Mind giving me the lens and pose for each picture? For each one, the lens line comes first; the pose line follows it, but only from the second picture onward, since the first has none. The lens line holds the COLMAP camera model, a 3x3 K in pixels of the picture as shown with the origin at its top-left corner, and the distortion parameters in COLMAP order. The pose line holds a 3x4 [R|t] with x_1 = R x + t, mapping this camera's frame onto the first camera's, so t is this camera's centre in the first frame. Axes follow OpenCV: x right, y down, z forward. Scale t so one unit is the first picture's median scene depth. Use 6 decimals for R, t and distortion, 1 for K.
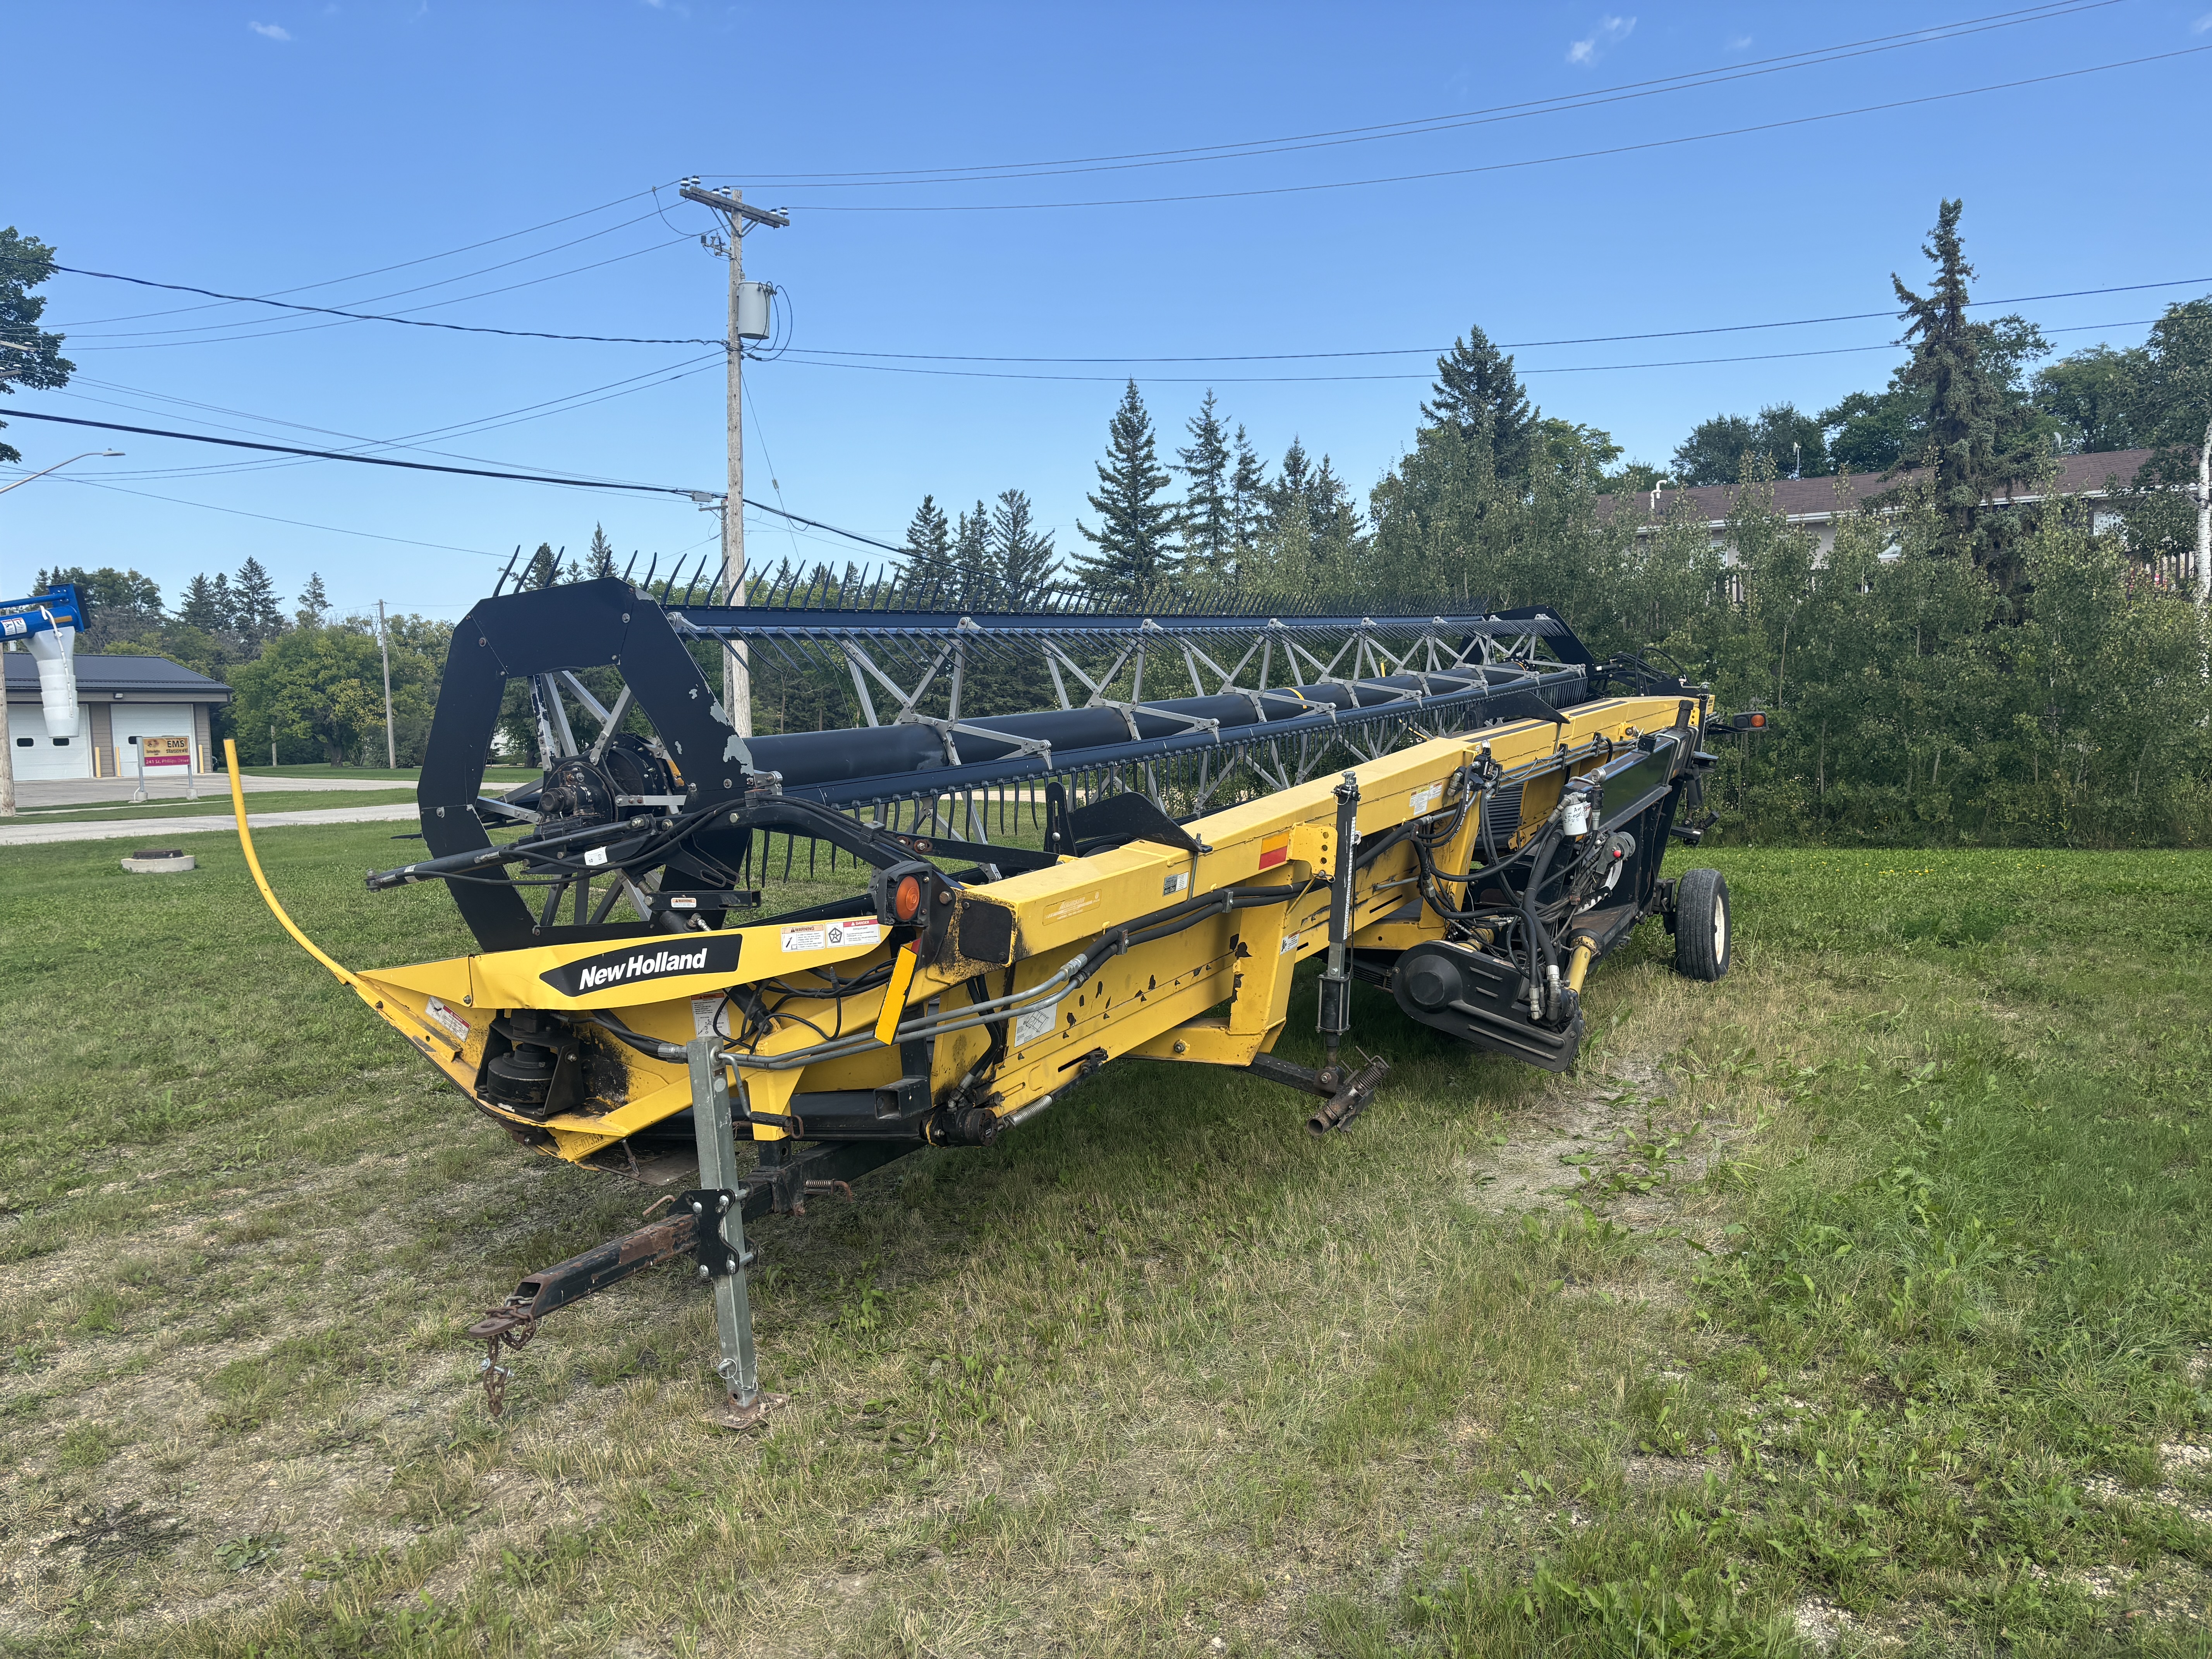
lens RADIAL K [[1647.7, 0, 1105.9], [0, 1647.7, 834.3], [0, 0, 1]] dist [0.034015, -0.036525]
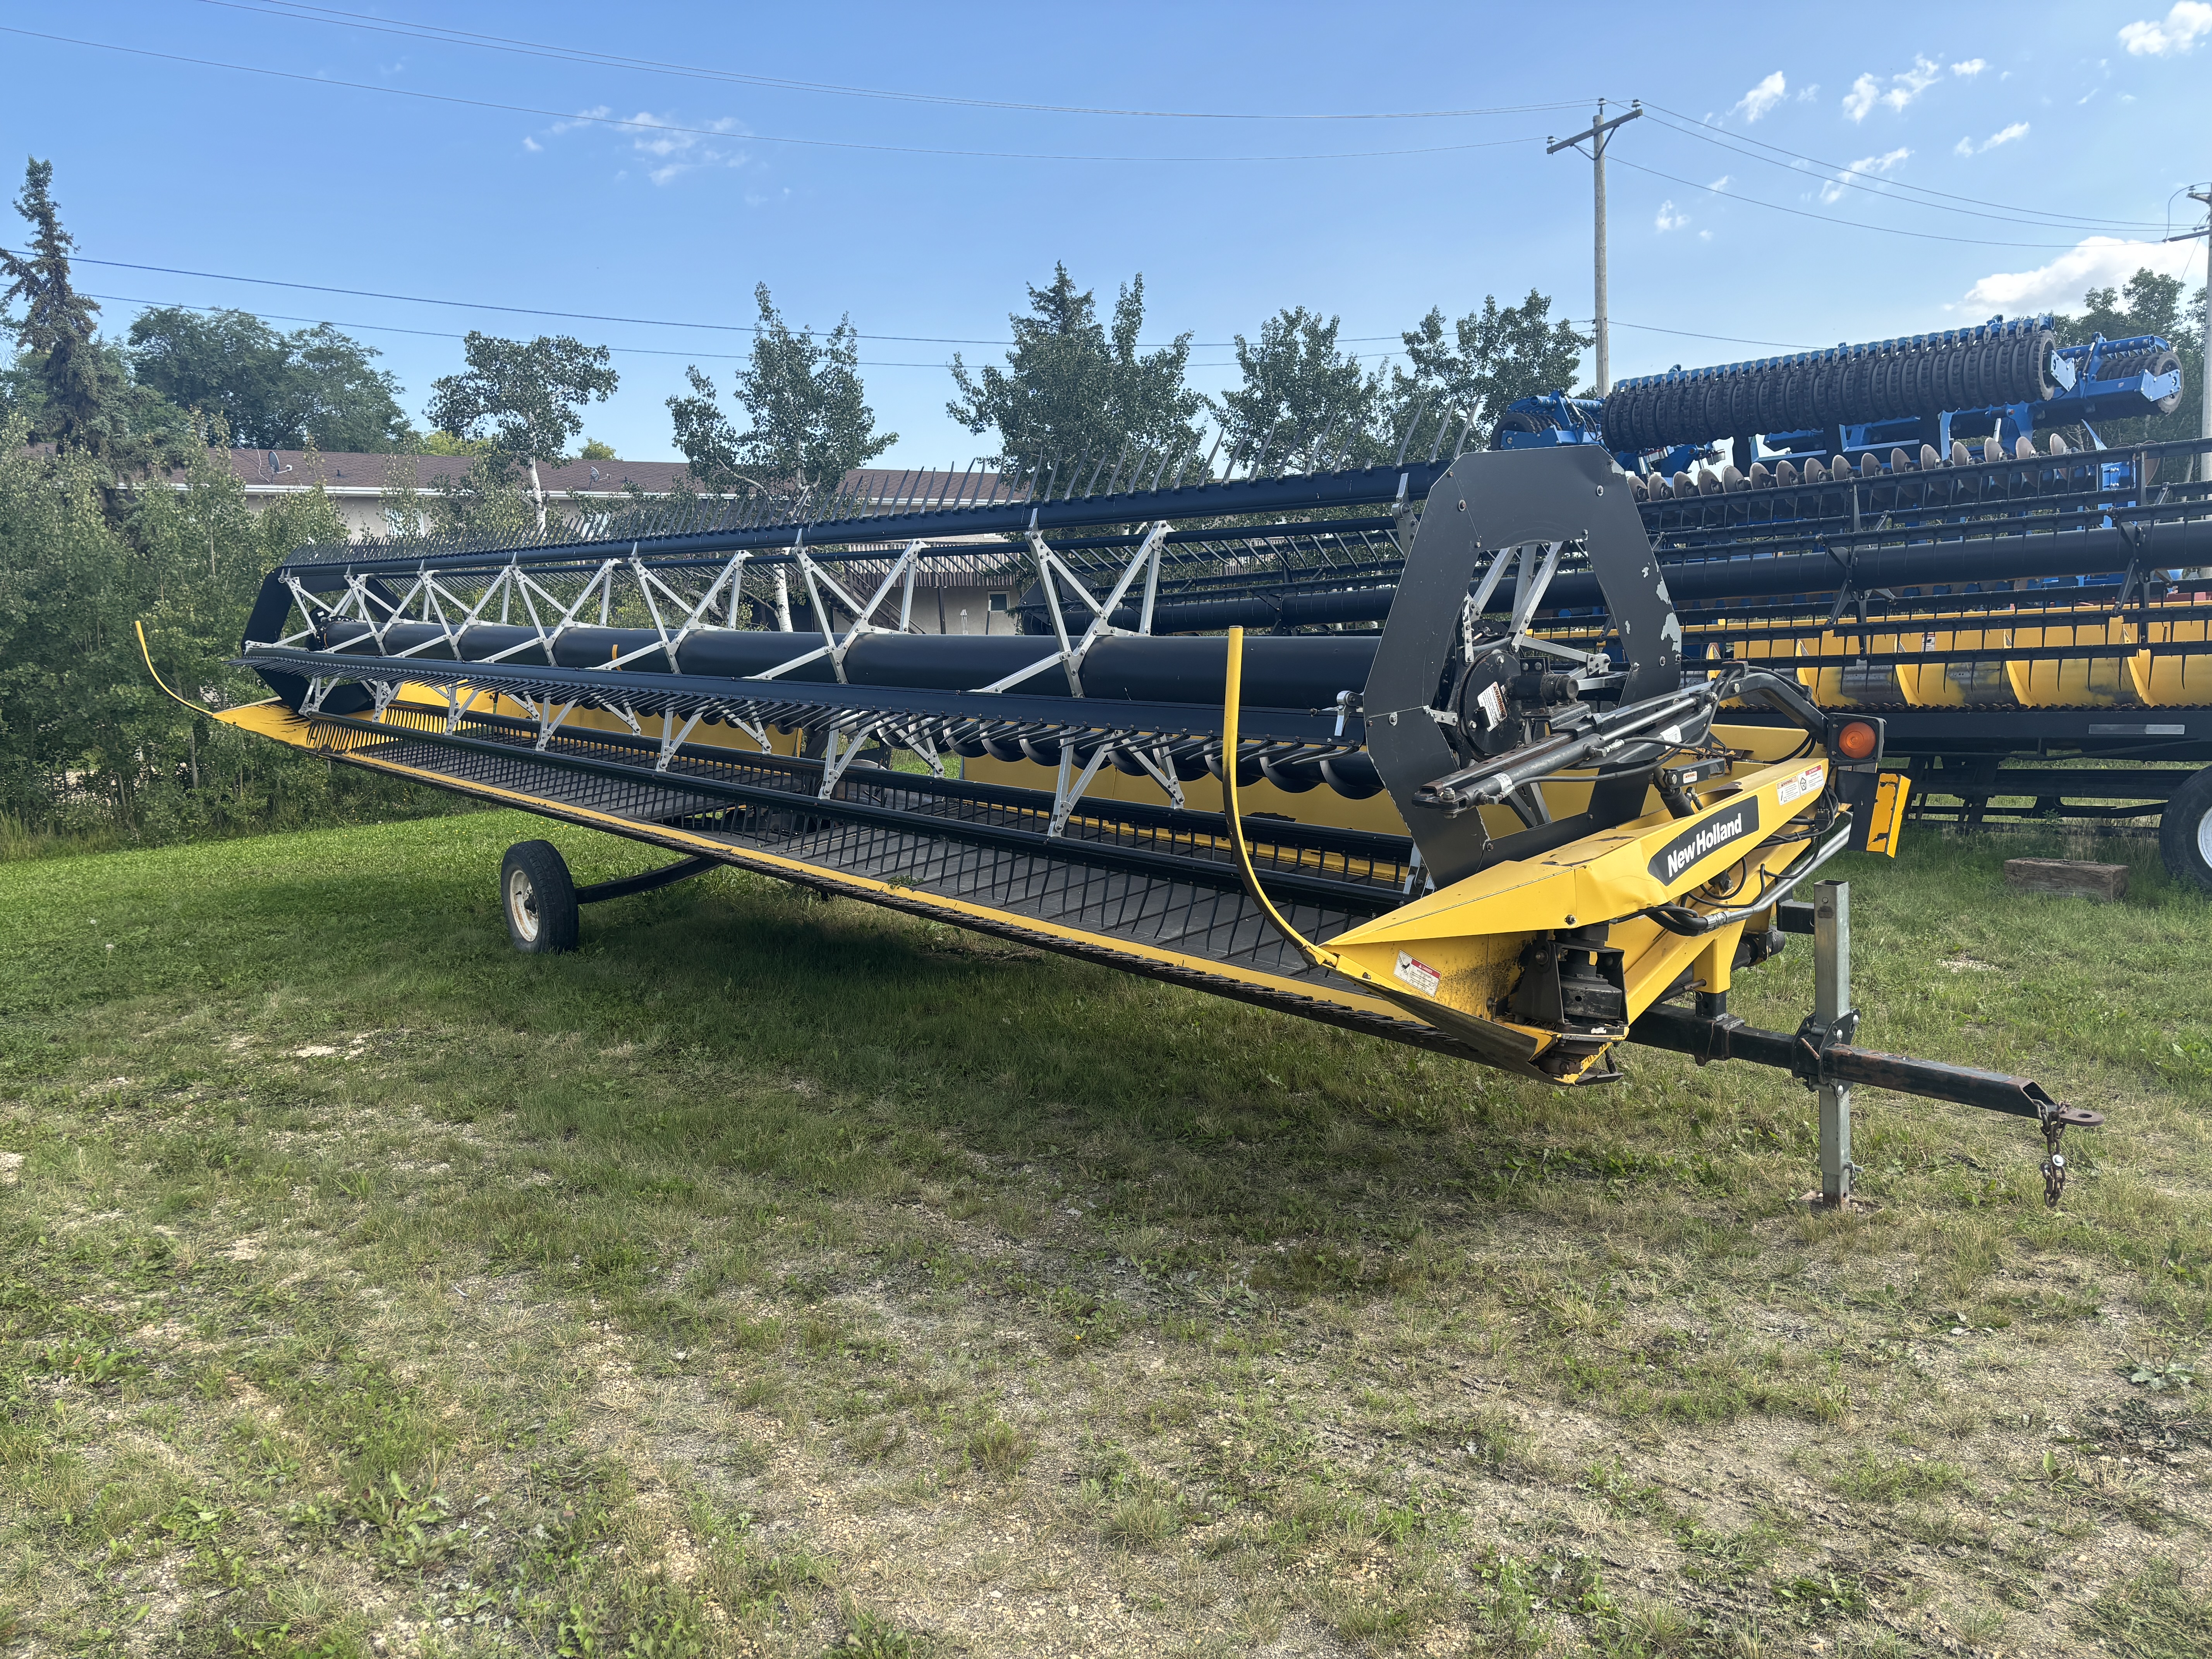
lens RADIAL K [[1647.7, 0, 1106.7], [0, 1647.7, 815.5], [0, 0, 1]] dist [0.034015, -0.036525]
pose [[0.433034, -0.095553, 0.896298, -0.109559], [0.104161, 0.993009, 0.055540, -0.002388], [-0.895339, 0.069308, 0.439960, 0.072434]]
